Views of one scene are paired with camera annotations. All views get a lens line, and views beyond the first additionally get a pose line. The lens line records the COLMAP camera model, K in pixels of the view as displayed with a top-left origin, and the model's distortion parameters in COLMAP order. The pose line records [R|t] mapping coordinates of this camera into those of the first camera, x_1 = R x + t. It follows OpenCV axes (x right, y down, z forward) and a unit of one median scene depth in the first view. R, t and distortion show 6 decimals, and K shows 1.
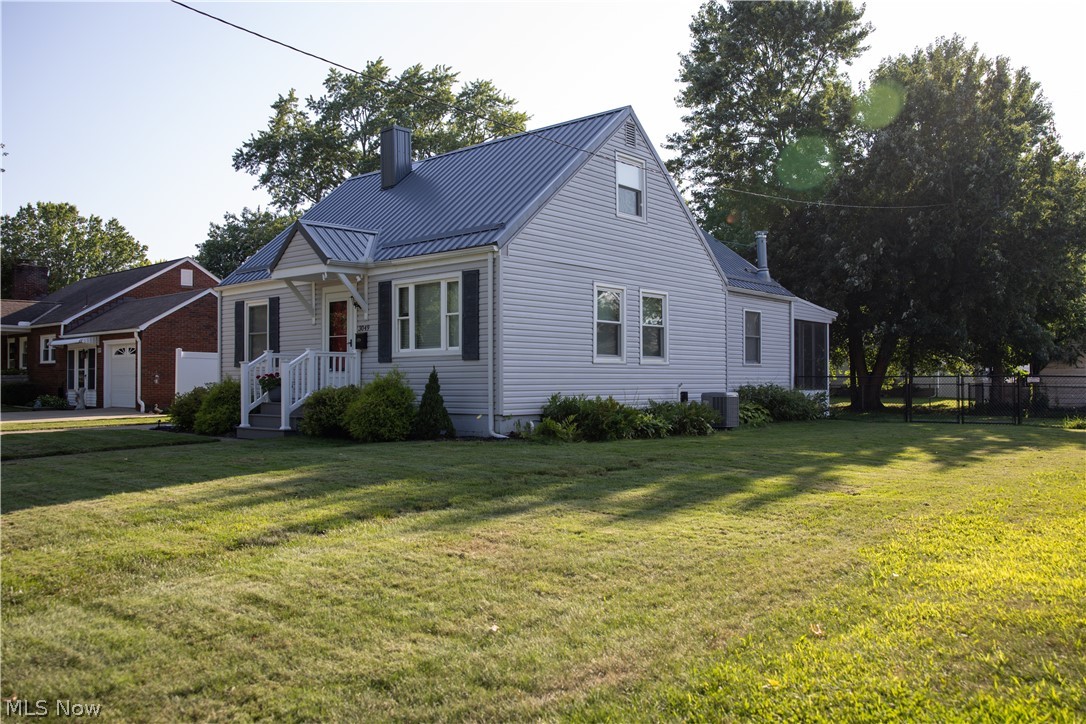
lens RADIAL K [[833.7, 0, 544.4], [0, 833.7, 366.2], [0, 0, 1]] dist [-0.006070, 0.000418]
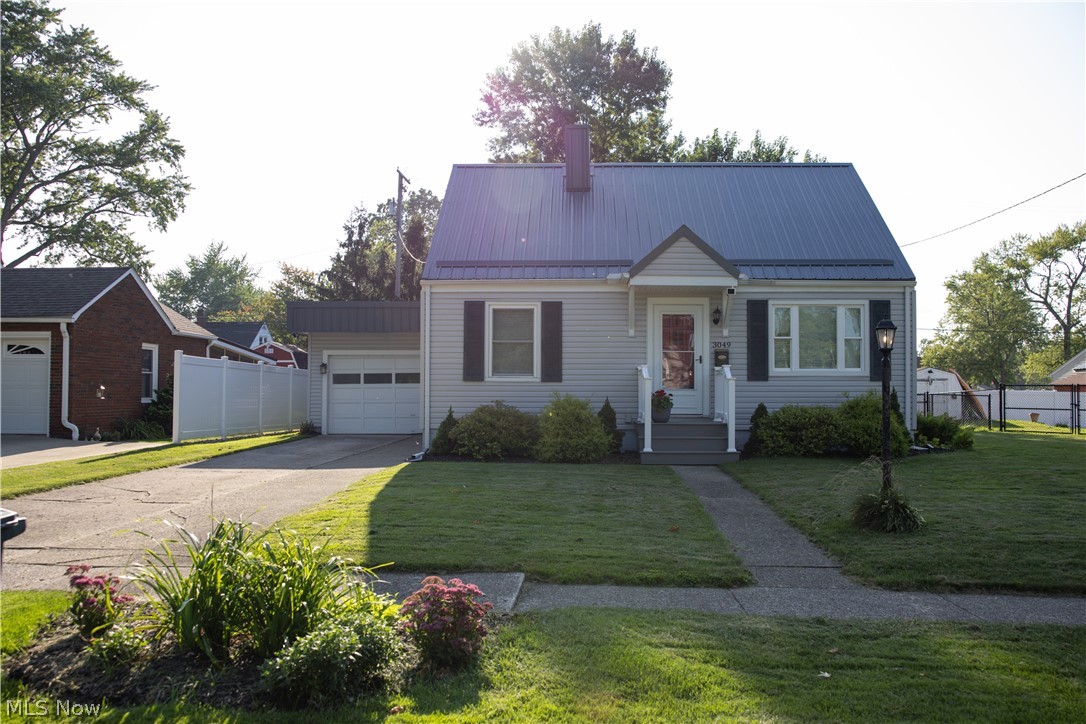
lens RADIAL K [[833.7, 0, 544.4], [0, 833.7, 366.2], [0, 0, 1]] dist [-0.006070, 0.000418]
pose [[0.760280, 0.029471, 0.648927, -0.979759], [-0.014757, 0.999496, -0.028102, 0.009425], [-0.649428, 0.011789, 0.760332, 0.382797]]
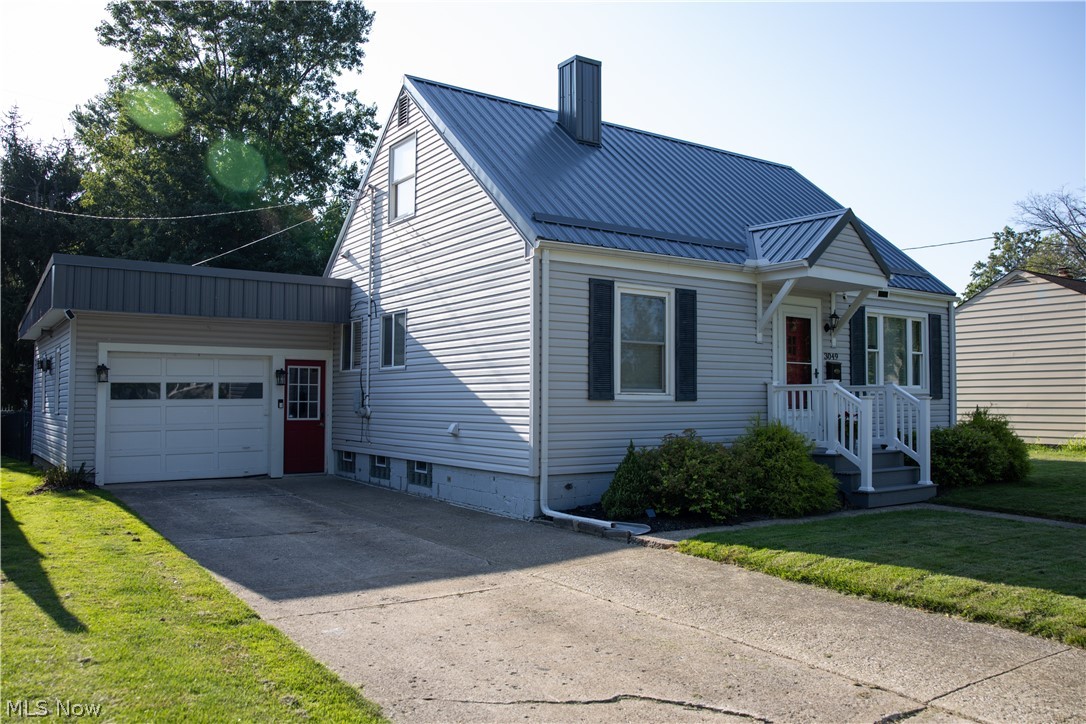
lens RADIAL K [[833.7, 0, 544.4], [0, 833.7, 366.2], [0, 0, 1]] dist [-0.006070, 0.000418]
pose [[0.233489, 0.049097, 0.971119, -1.048998], [-0.012131, 0.998794, -0.047579, 0.005961], [-0.972284, -0.000671, 0.233802, 1.054552]]
